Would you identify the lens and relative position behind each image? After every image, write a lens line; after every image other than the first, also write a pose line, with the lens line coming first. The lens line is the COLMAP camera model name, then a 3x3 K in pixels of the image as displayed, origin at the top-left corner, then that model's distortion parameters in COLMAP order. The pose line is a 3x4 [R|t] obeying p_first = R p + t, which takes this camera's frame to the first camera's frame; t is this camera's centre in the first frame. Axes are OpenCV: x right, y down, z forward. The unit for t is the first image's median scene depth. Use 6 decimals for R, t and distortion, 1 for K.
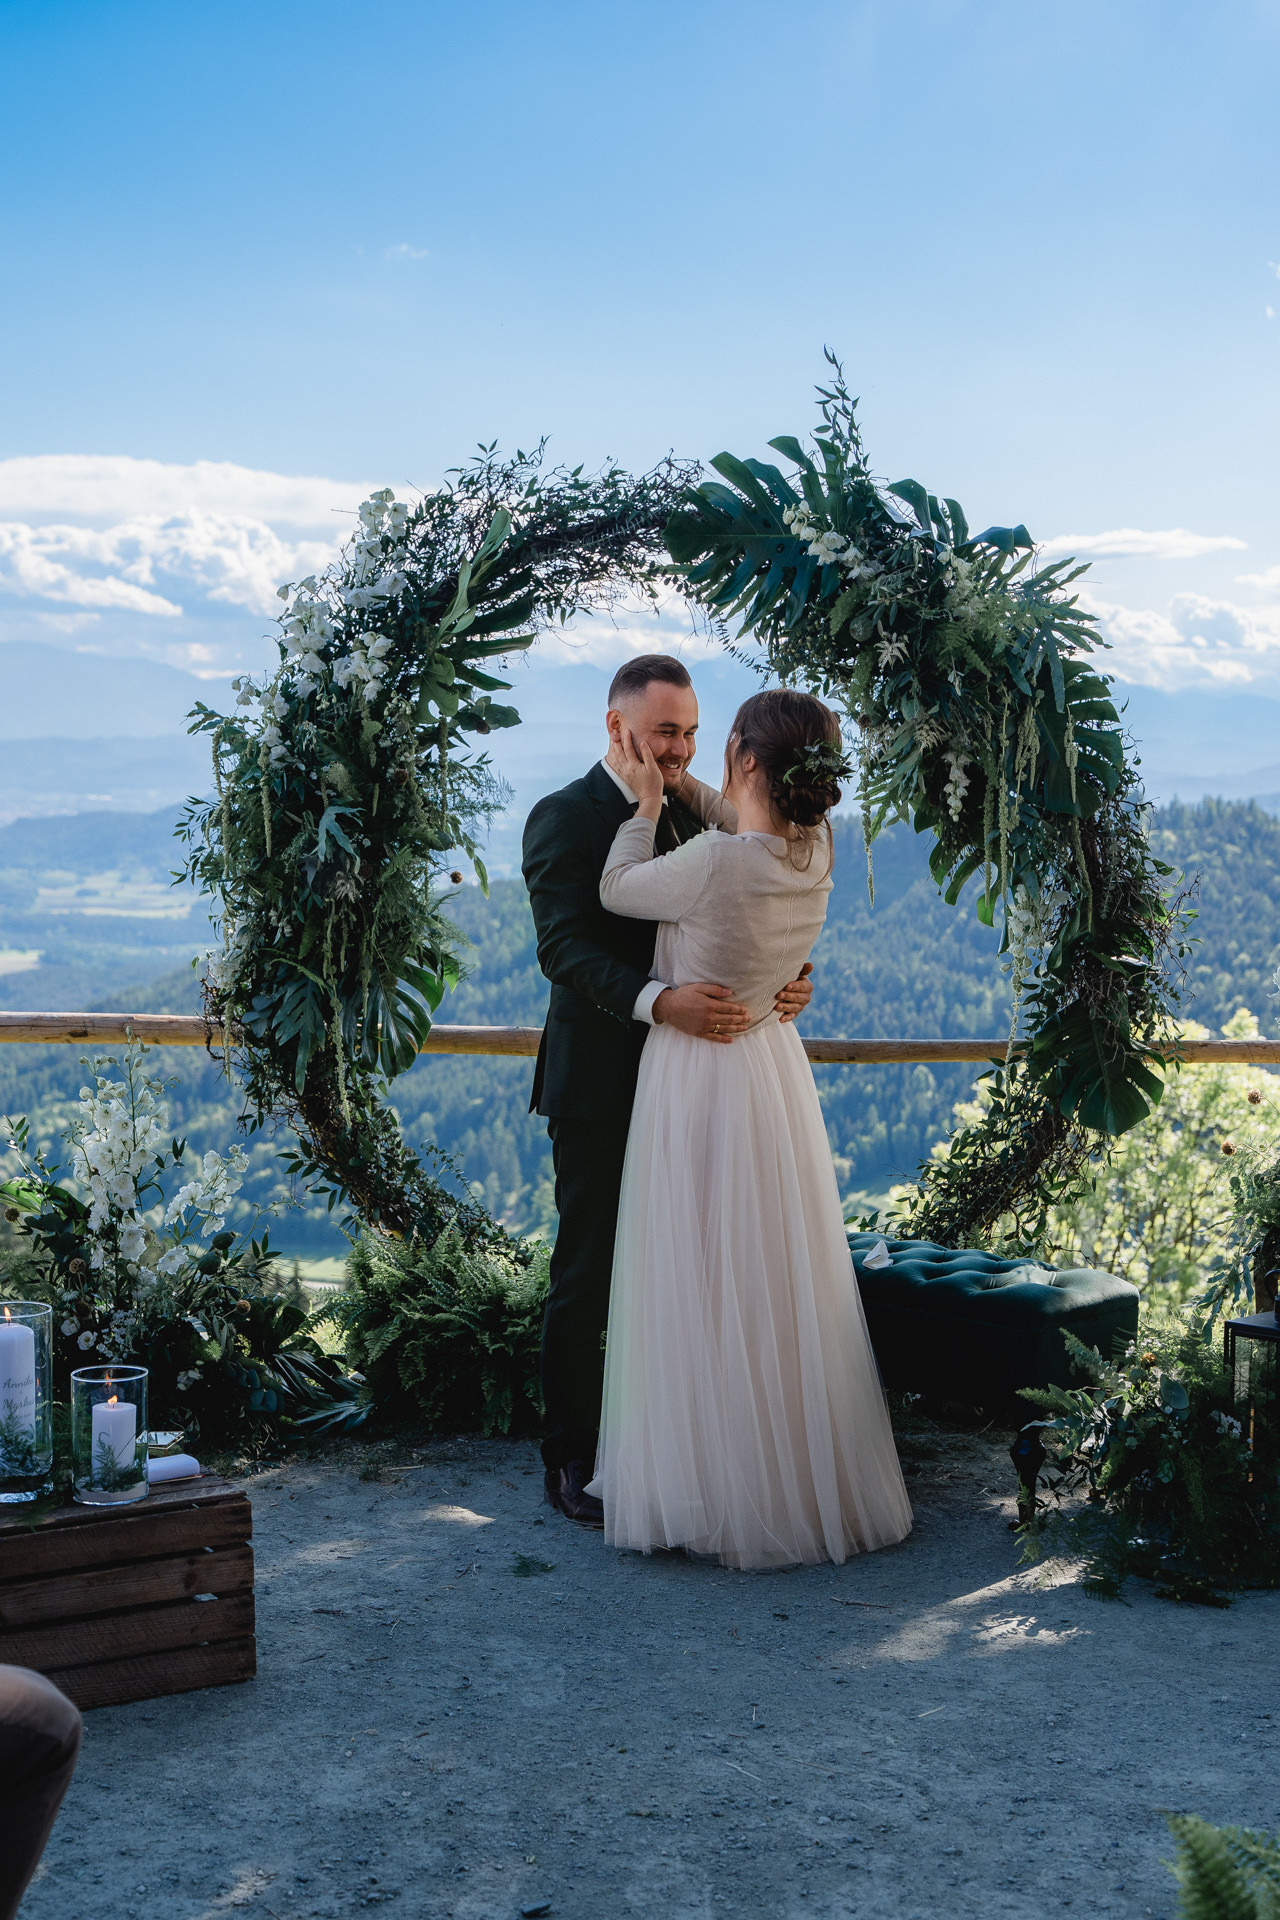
lens RADIAL K [[2691.3, 0, 653.5], [0, 2691.3, 963.4], [0, 0, 1]] dist [0.012278, 0.014347]
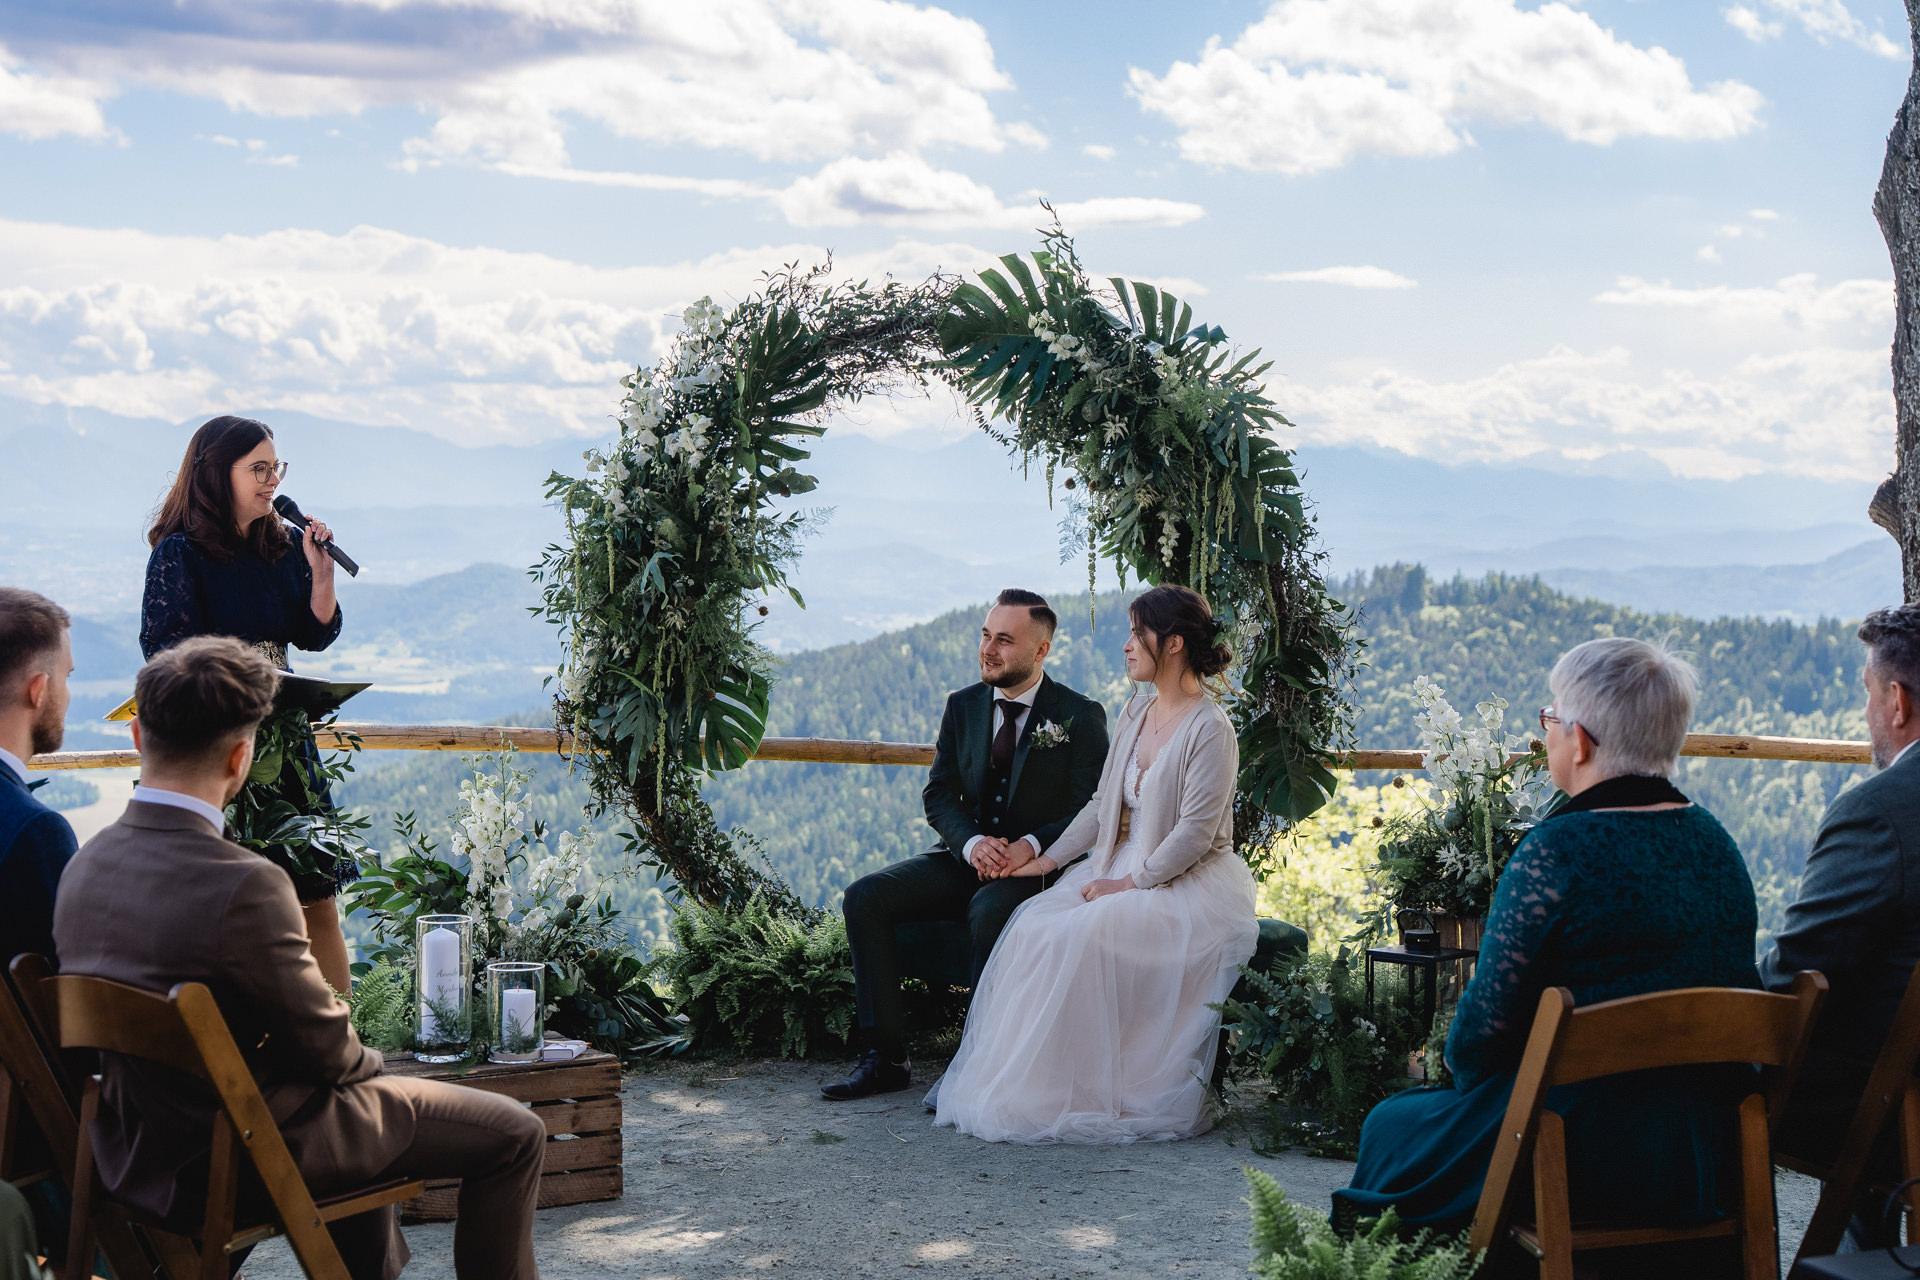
lens RADIAL K [[2781.2, 0, 967.8], [0, 2781.2, 632.6], [0, 0, 1]] dist [-0.005986, -0.008392]
pose [[0.999885, 0.002393, 0.014998, 0.001260], [-0.001795, 0.999208, -0.039762, 0.028370], [-0.015081, 0.039730, 0.999097, -0.273664]]
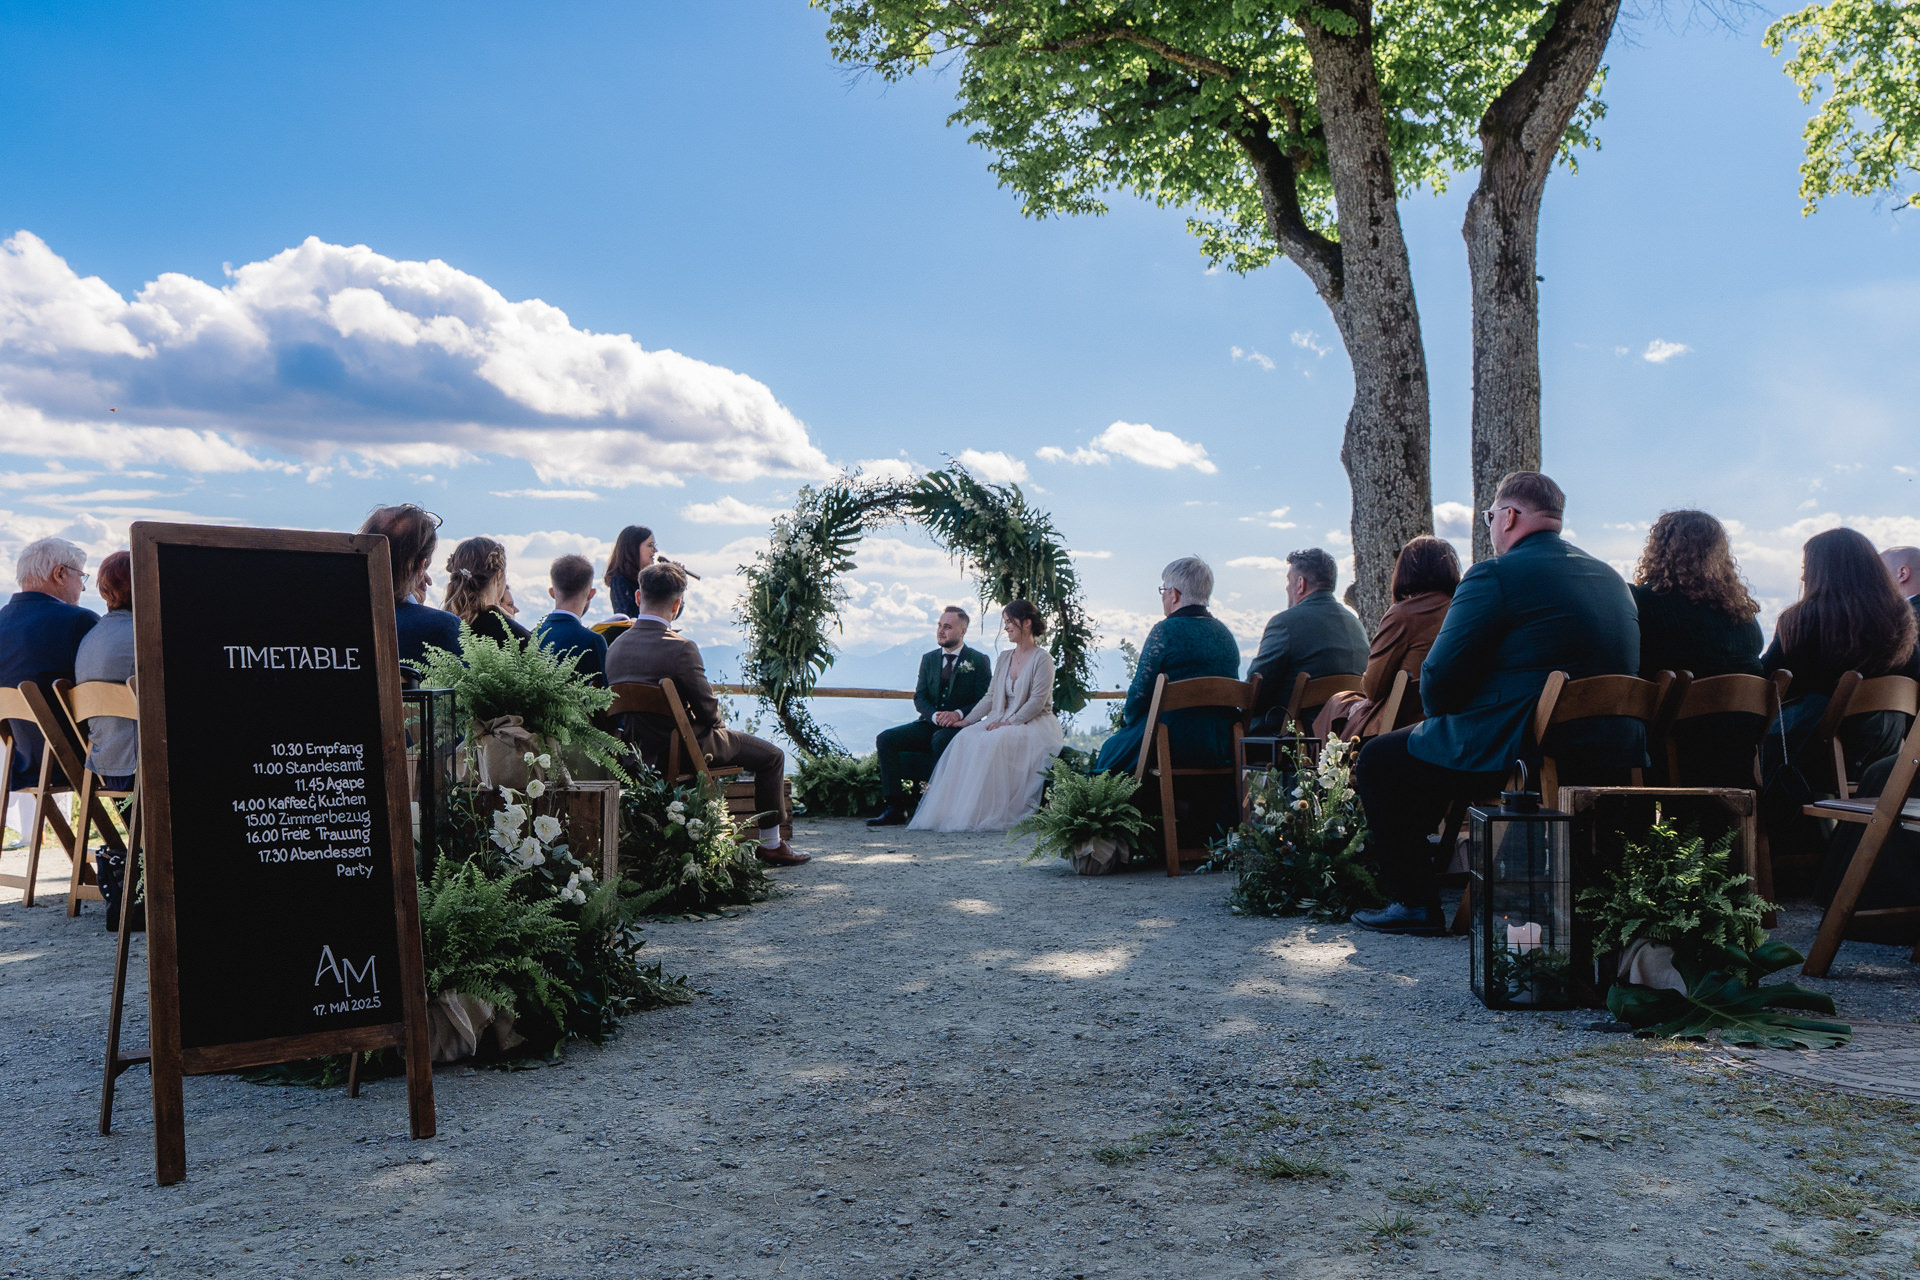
lens RADIAL K [[1627.8, 0, 956.5], [0, 1627.8, 642.2], [0, 0, 1]] dist [-0.000500, -0.001282]
pose [[0.998413, -0.007673, 0.055788, -0.042399], [0.014096, 0.993188, -0.115665, 0.182326], [-0.054521, 0.116268, 0.991720, -0.658821]]
